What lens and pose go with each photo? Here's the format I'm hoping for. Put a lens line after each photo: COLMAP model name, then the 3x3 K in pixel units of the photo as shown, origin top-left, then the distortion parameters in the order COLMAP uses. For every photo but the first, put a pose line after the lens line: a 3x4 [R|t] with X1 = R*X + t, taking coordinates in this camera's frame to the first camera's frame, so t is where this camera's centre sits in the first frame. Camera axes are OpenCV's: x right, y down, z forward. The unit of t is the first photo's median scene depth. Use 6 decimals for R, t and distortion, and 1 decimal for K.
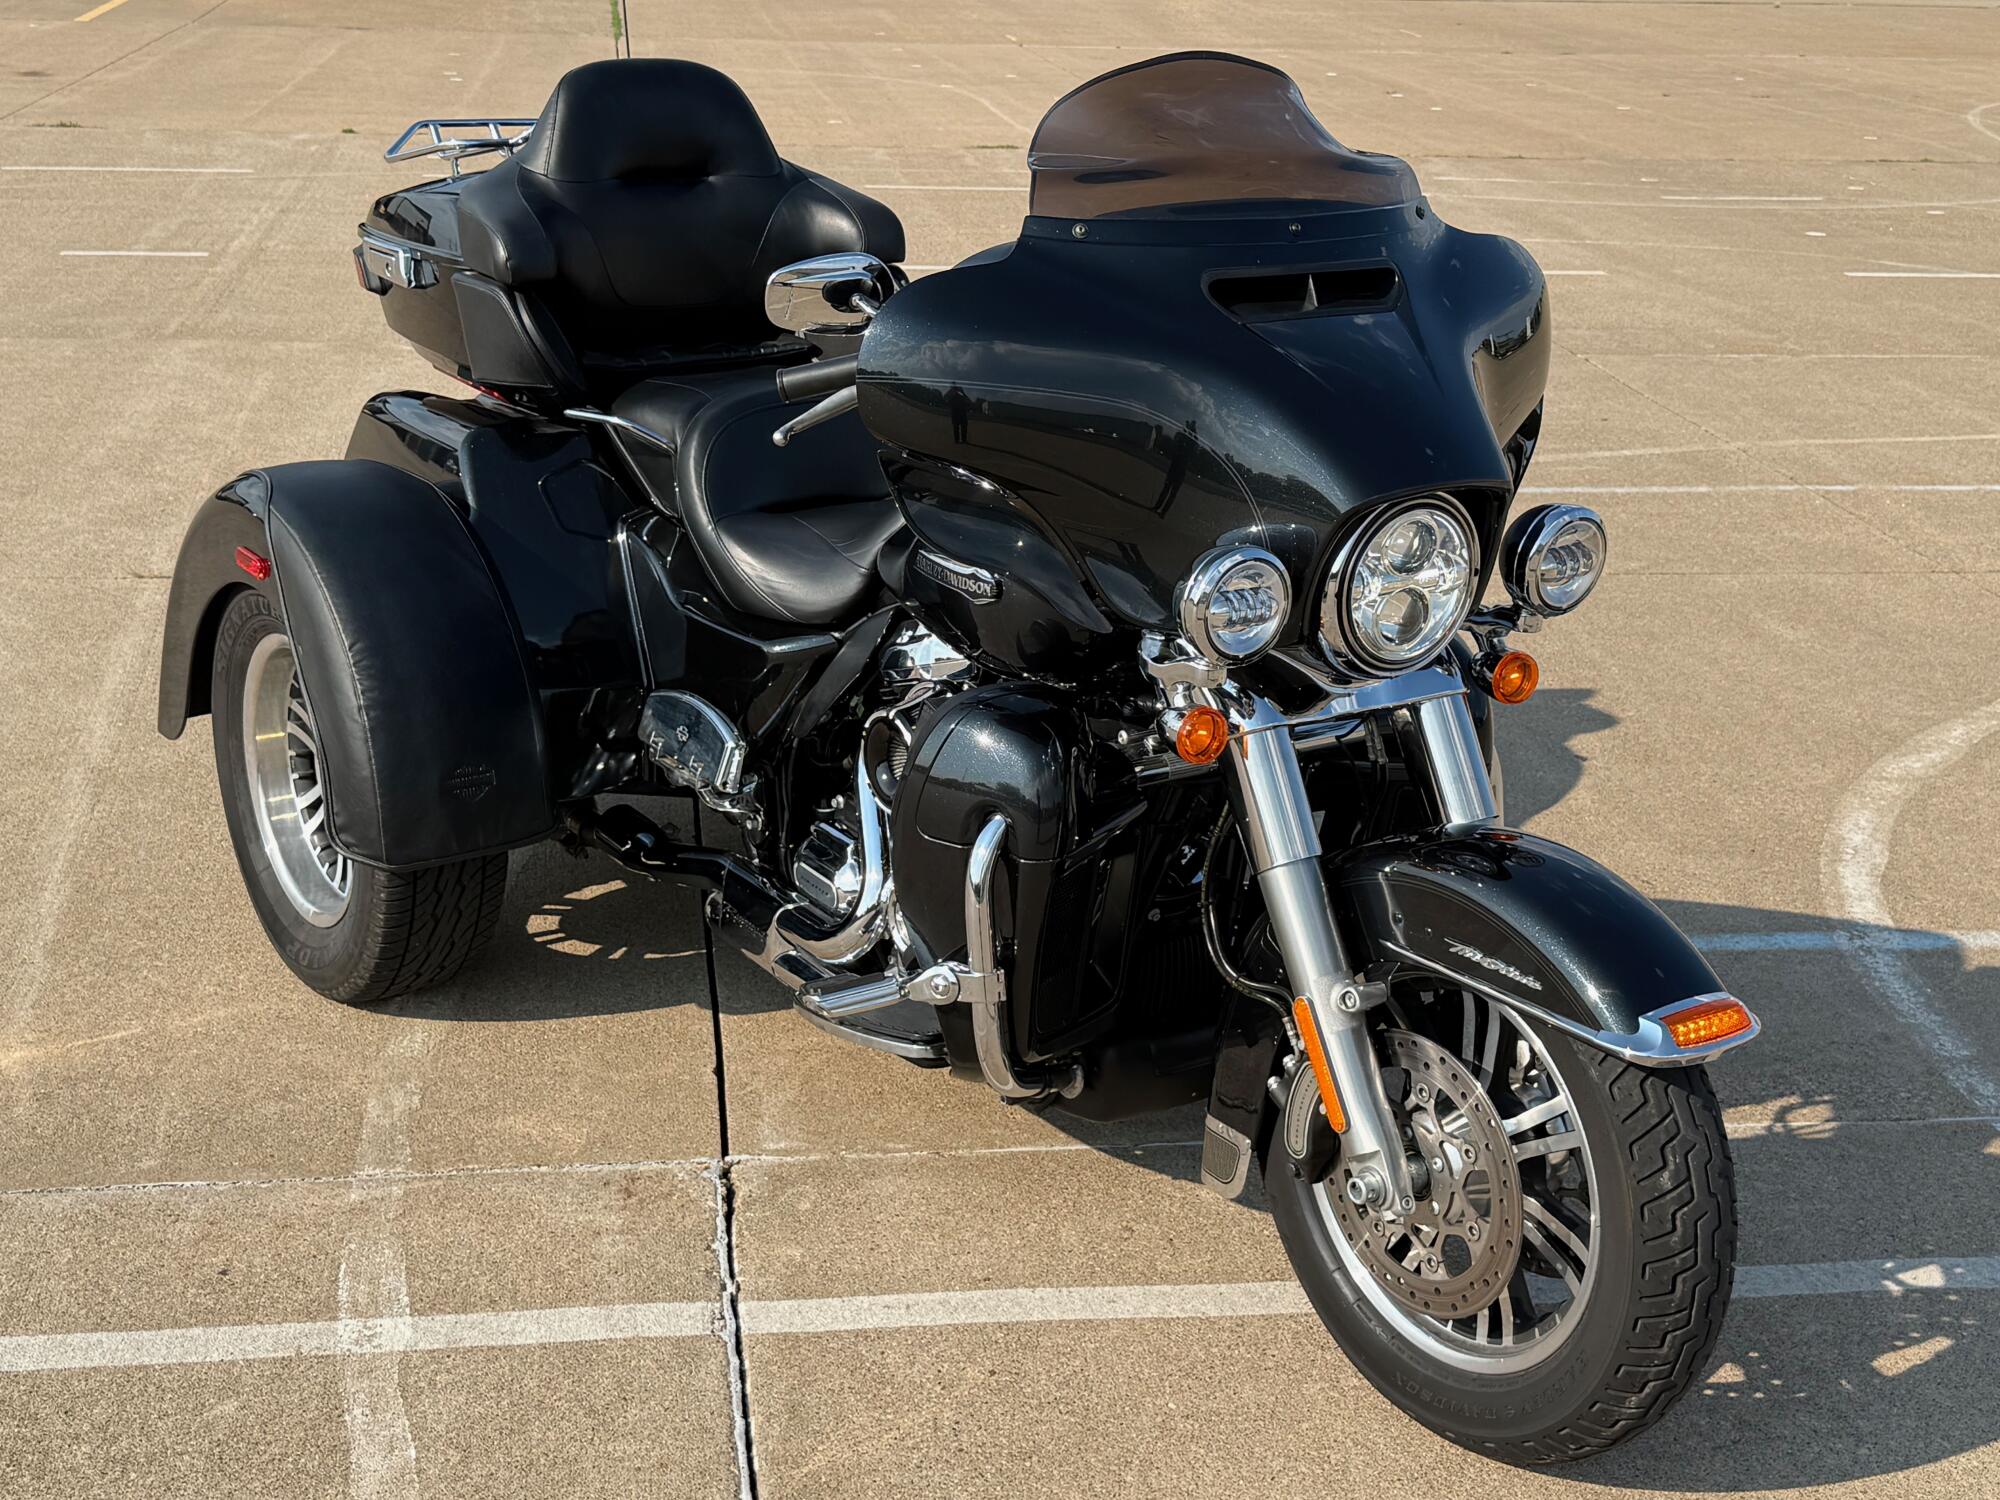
lens RADIAL K [[2733.7, 0, 997.0], [0, 2733.7, 753.8], [0, 0, 1]] dist [0.072845, 0.000000]
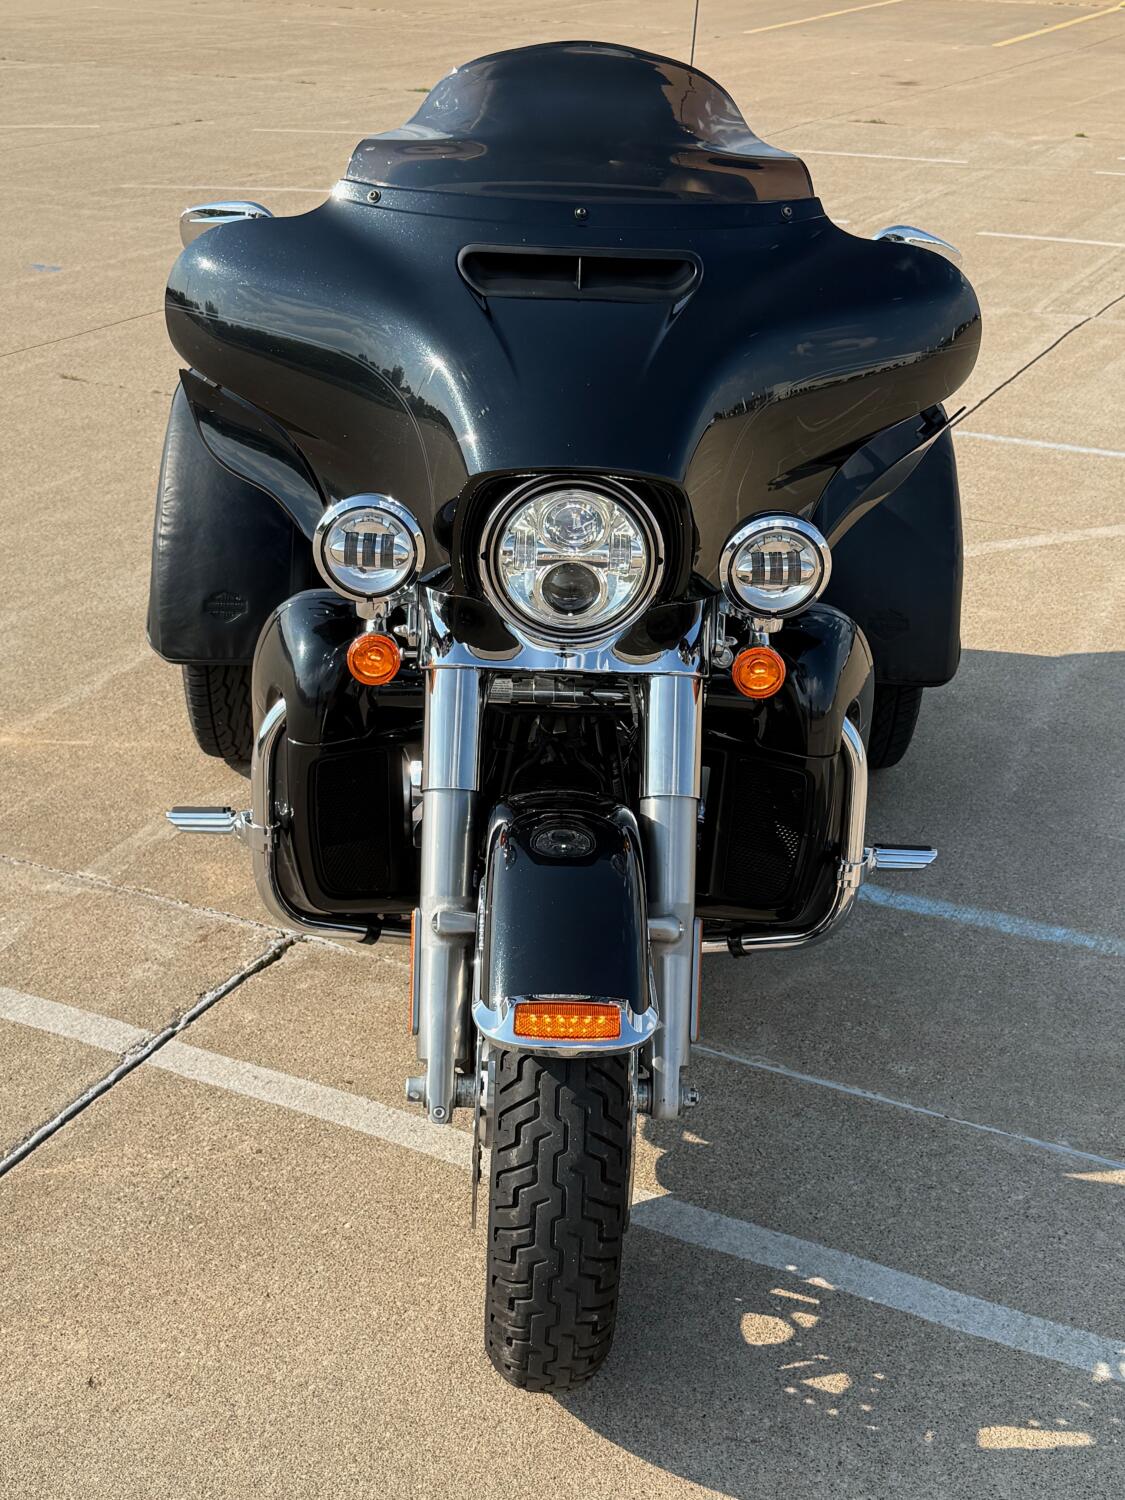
lens RADIAL K [[2050.3, 0, 562.2], [0, 2050.3, 746.6], [0, 0, 1]] dist [0.072845, 0.000000]
pose [[0.821763, 0.212395, -0.528766, 0.527641], [-0.179292, 0.977183, 0.113874, -0.072327], [0.540887, 0.001227, 0.841094, 0.298972]]
